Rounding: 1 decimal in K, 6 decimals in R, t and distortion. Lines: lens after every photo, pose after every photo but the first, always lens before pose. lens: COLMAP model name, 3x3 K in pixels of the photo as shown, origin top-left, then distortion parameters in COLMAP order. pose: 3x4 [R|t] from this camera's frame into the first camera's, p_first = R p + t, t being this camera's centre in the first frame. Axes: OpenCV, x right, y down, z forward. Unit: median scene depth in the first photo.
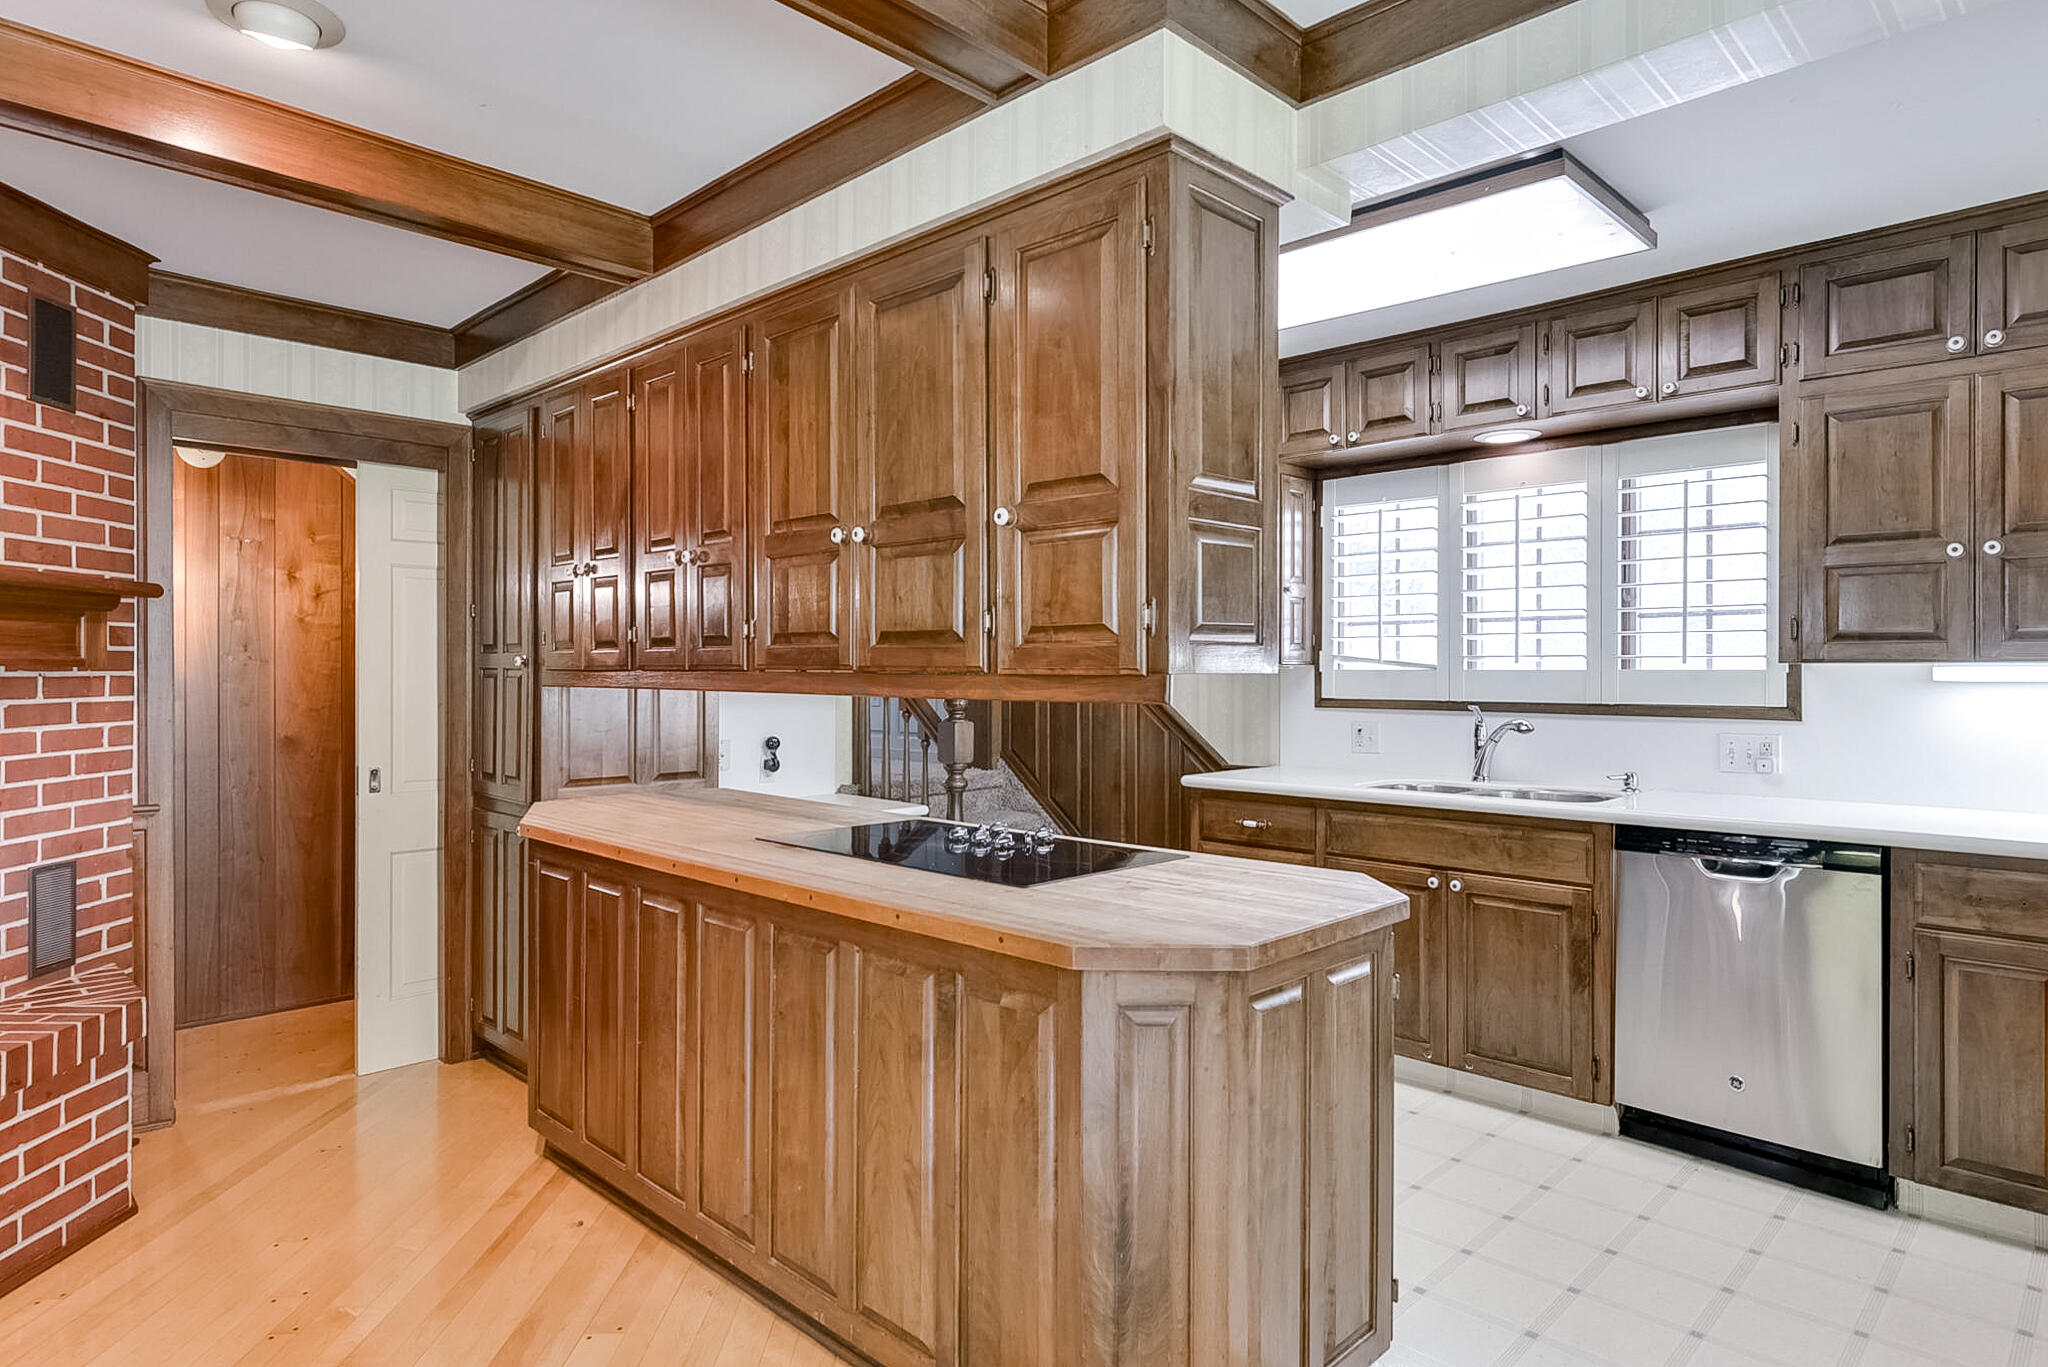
lens RADIAL K [[1157.9, 0, 1023.6], [0, 1157.9, 685.7], [0, 0, 1]] dist [-0.004898, 0.000040]
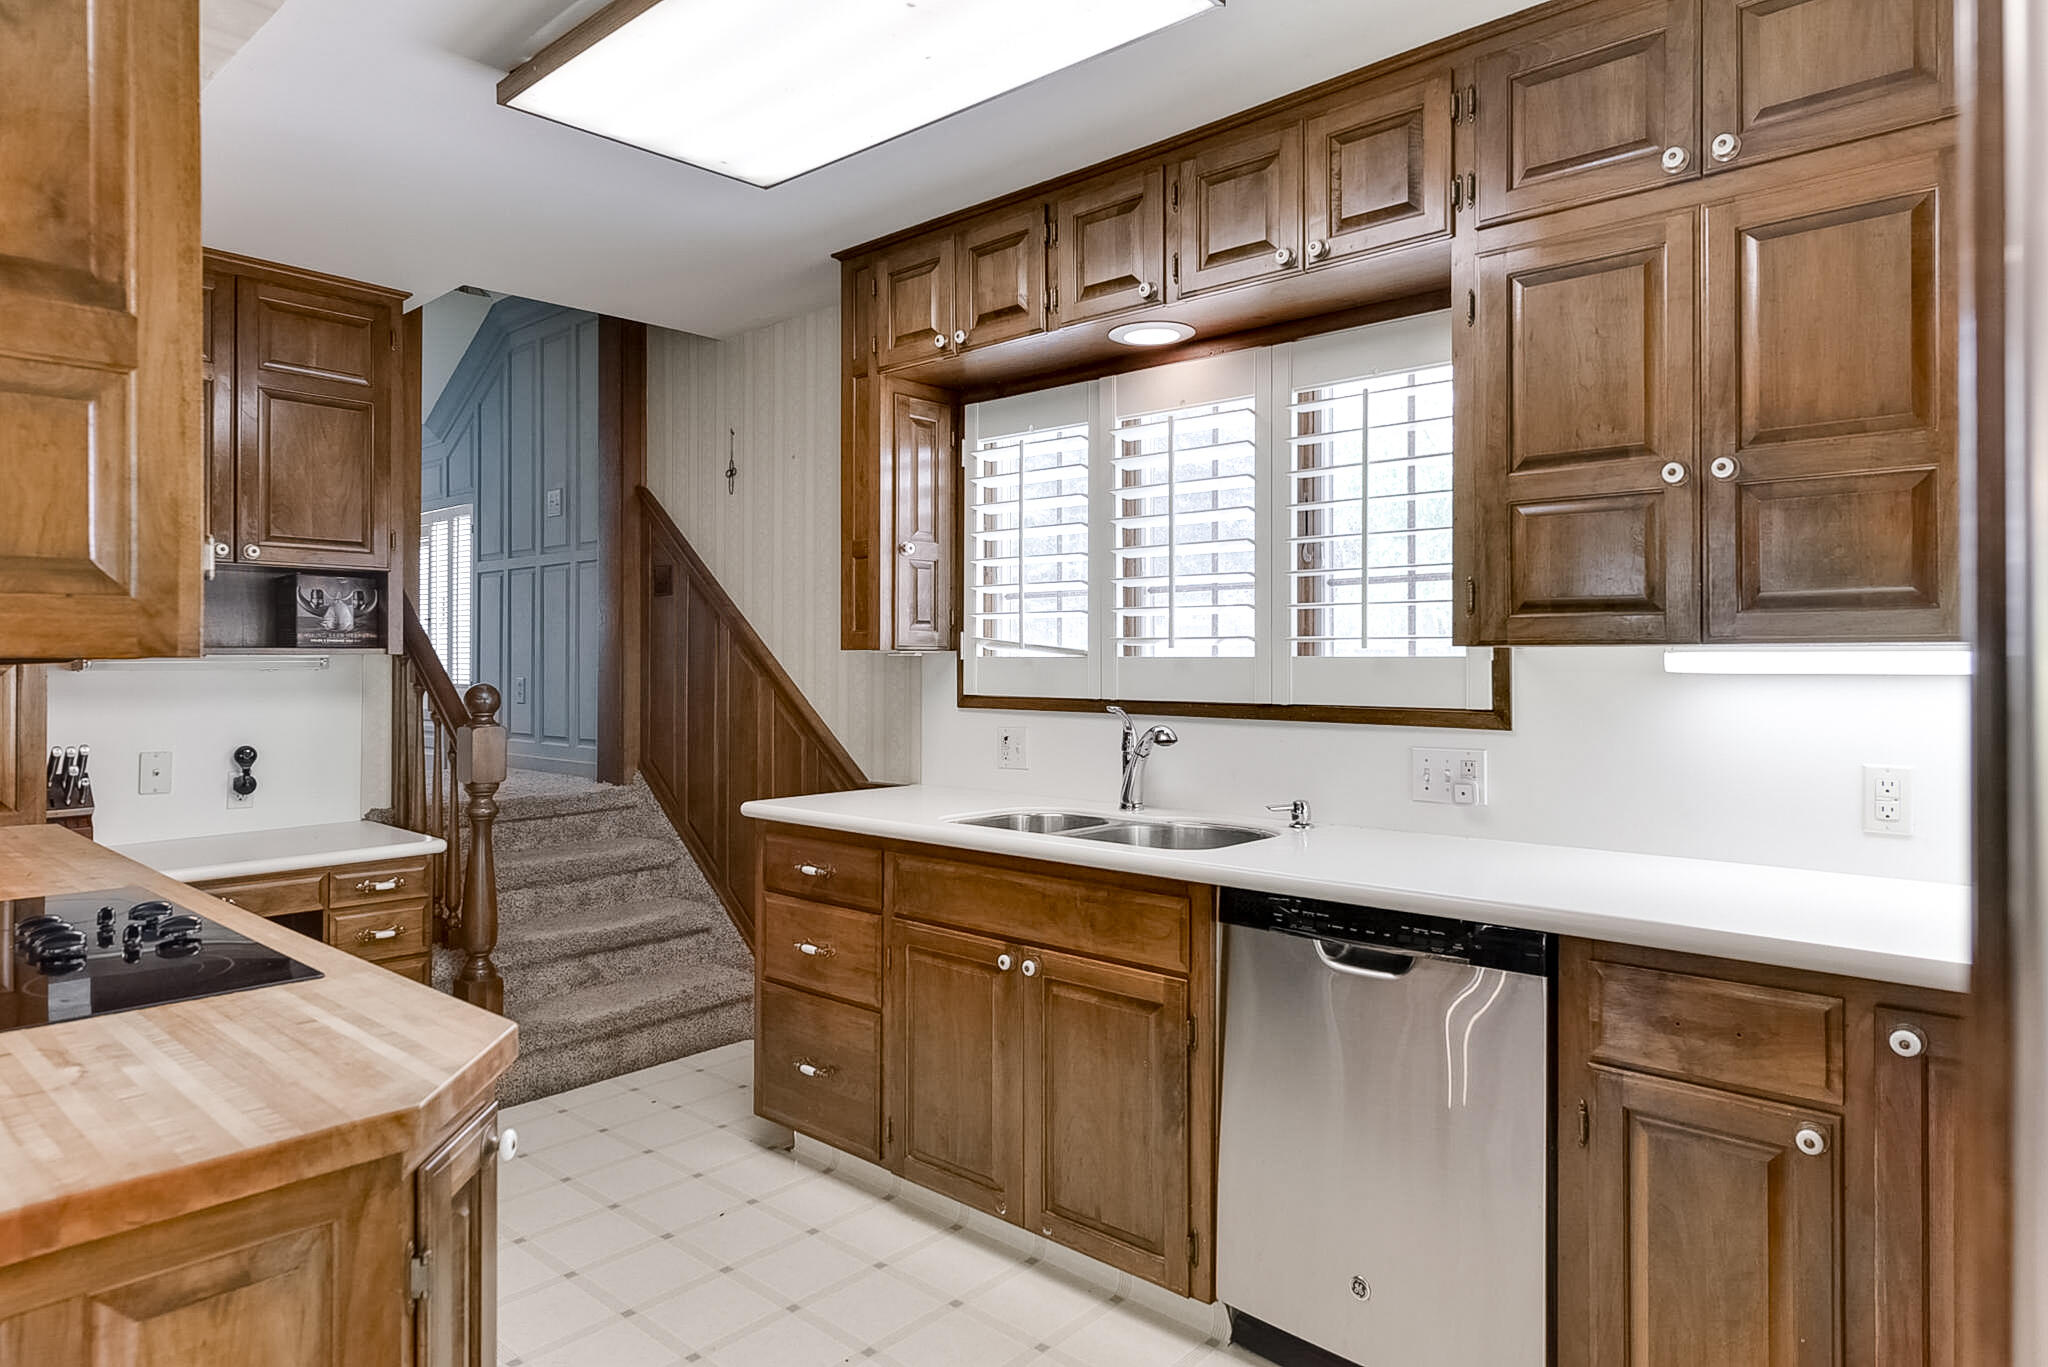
lens RADIAL K [[1222.5, 0, 1024.4], [0, 1222.5, 667.2], [0, 0, 1]] dist [-0.000956, -0.001802]
pose [[0.999074, -0.000215, 0.043027, 0.343902], [0.000473, 0.999982, -0.005990, -0.002893], [-0.043025, 0.006005, 0.999056, 0.271982]]
